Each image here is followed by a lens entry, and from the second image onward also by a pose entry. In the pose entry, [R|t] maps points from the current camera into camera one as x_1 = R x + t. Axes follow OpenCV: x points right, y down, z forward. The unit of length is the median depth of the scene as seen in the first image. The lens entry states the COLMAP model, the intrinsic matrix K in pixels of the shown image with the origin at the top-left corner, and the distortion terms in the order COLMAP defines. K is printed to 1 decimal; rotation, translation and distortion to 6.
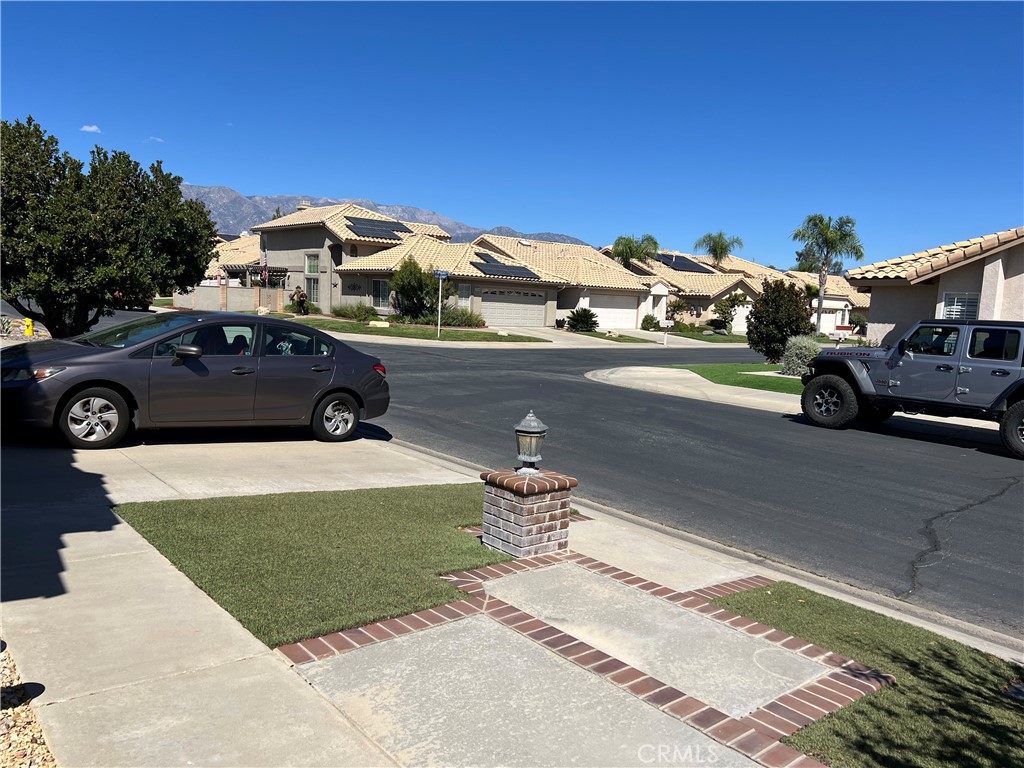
lens RADIAL K [[775.3, 0, 512.0], [0, 775.3, 384.0], [0, 0, 1]] dist [0.066154, -0.070822]
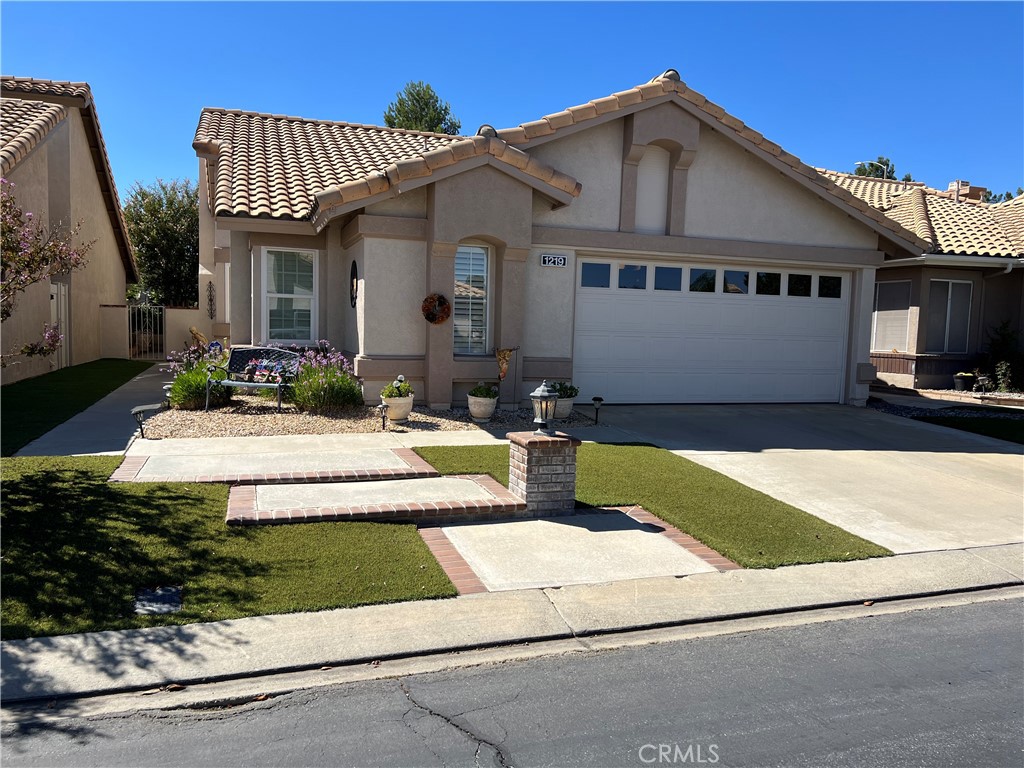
lens RADIAL K [[775.3, 0, 512.0], [0, 775.3, 384.0], [0, 0, 1]] dist [0.066154, -0.070822]
pose [[-0.348444, 0.030216, -0.936842, 1.178191], [-0.135861, 0.987297, 0.082375, -0.047634], [0.927431, 0.155984, -0.339913, 1.398118]]
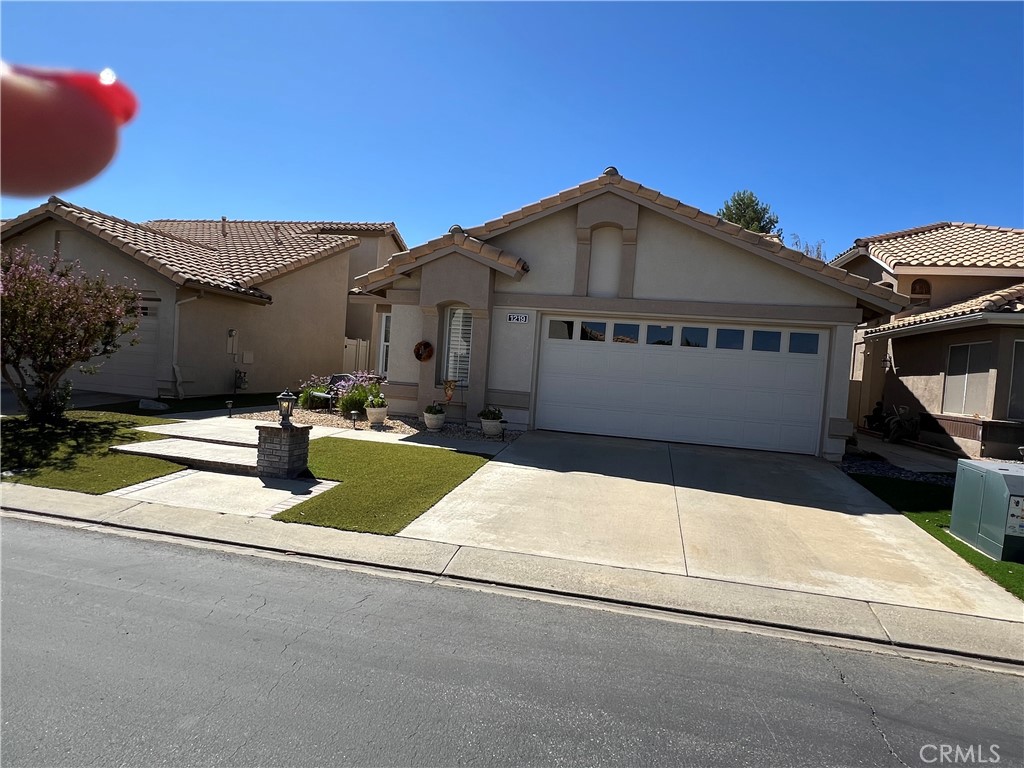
lens RADIAL K [[594.6, 0, 512.0], [0, 594.6, 384.0], [0, 0, 1]] dist [0.002914, 0.000705]
pose [[-0.794747, -0.066843, -0.603248, 0.434542], [-0.154890, 0.983344, 0.095100, -0.191236], [0.586844, 0.169017, -0.791863, 2.489679]]
